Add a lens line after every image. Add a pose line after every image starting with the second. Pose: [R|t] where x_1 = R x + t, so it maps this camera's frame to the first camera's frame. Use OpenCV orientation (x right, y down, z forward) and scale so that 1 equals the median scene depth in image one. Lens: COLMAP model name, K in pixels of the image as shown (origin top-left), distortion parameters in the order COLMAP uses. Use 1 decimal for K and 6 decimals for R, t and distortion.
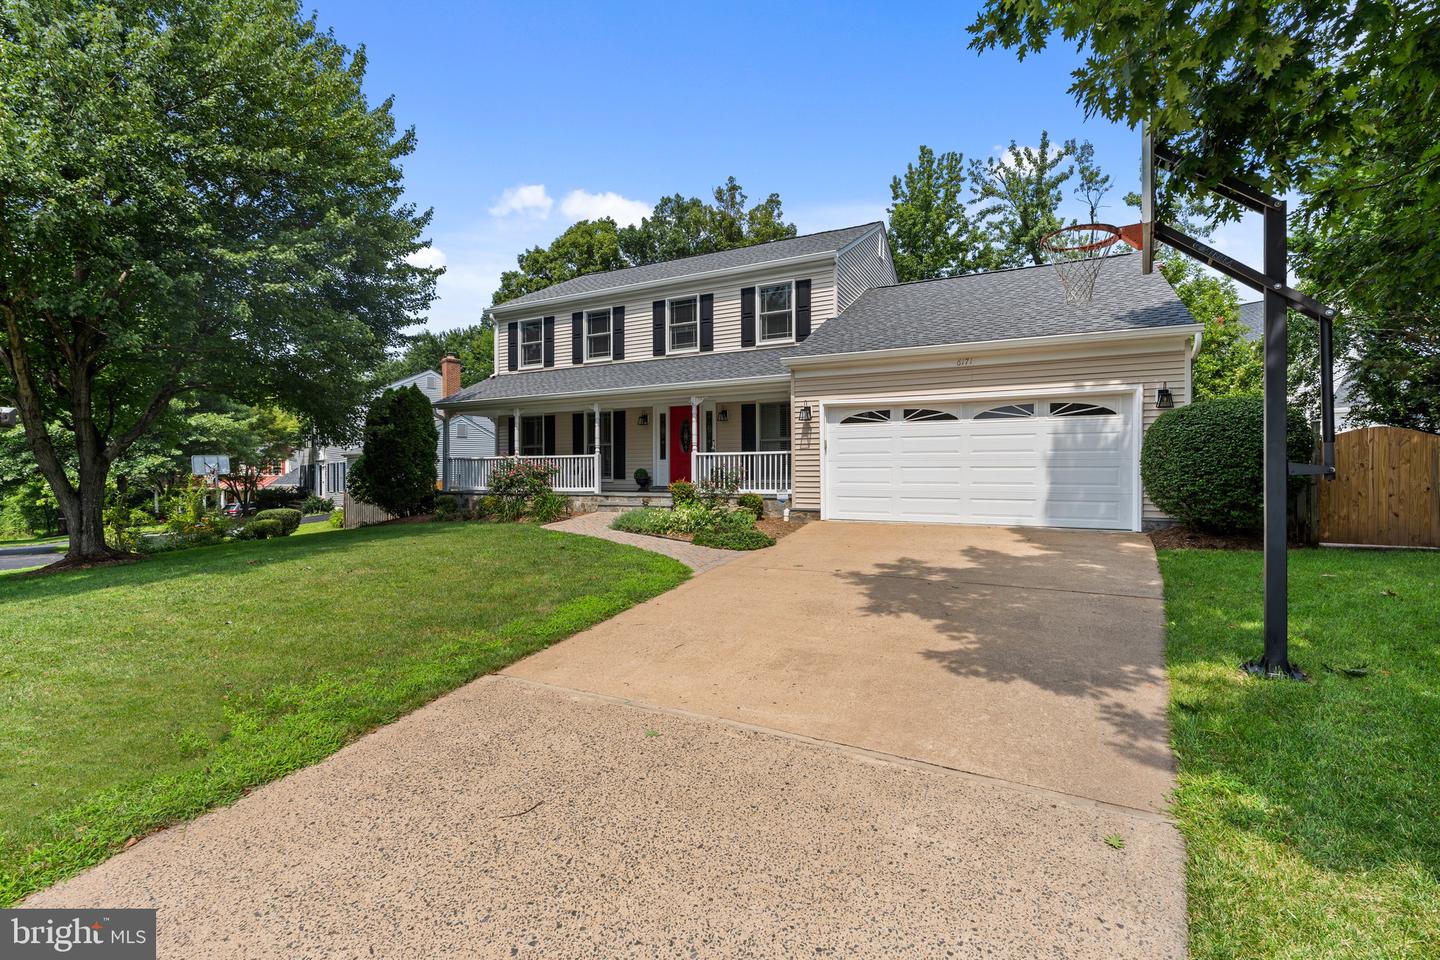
lens RADIAL K [[636.3, 0, 718.4], [0, 636.3, 474.4], [0, 0, 1]] dist [0.000157, 0.000040]
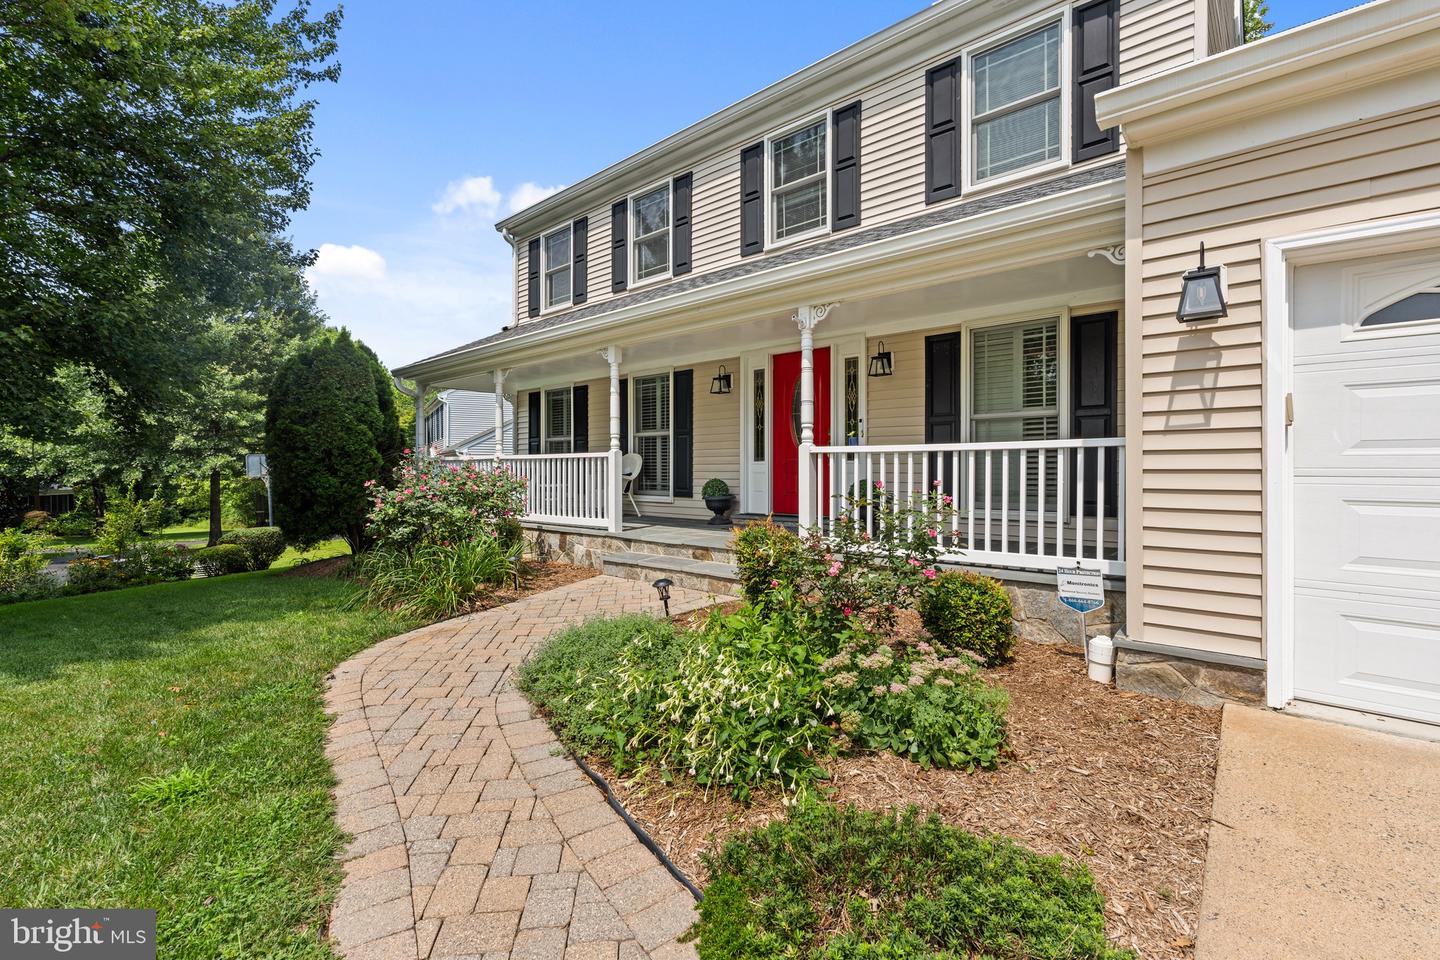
lens RADIAL K [[636.3, 0, 721.0], [0, 636.3, 475.8], [0, 0, 1]] dist [0.000157, 0.000040]
pose [[0.969674, 0.004191, -0.244368, 0.007117], [-0.001910, 0.999952, 0.009570, -0.017104], [0.244396, -0.008813, 0.969635, 0.524873]]
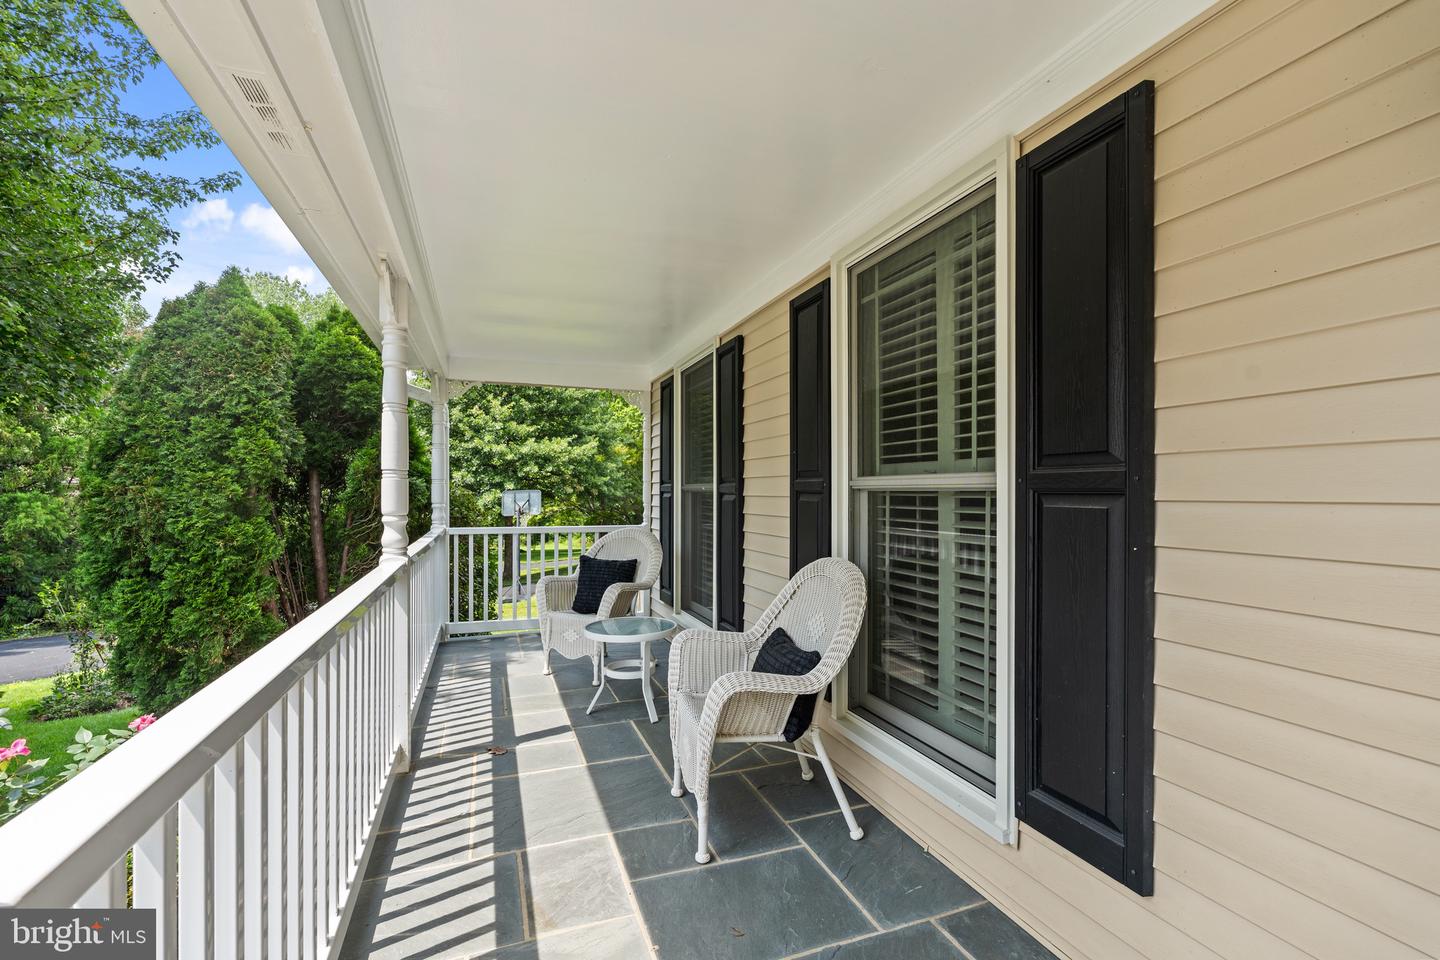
lens RADIAL K [[636.3, 0, 720.4], [0, 636.3, 489.5], [0, 0, 1]] dist [0.000157, 0.000040]
pose [[0.734297, 0.001240, -0.678827, -0.138235], [-0.004091, 0.999988, -0.002598, -0.048705], [0.678816, 0.004684, 0.734293, 0.957181]]
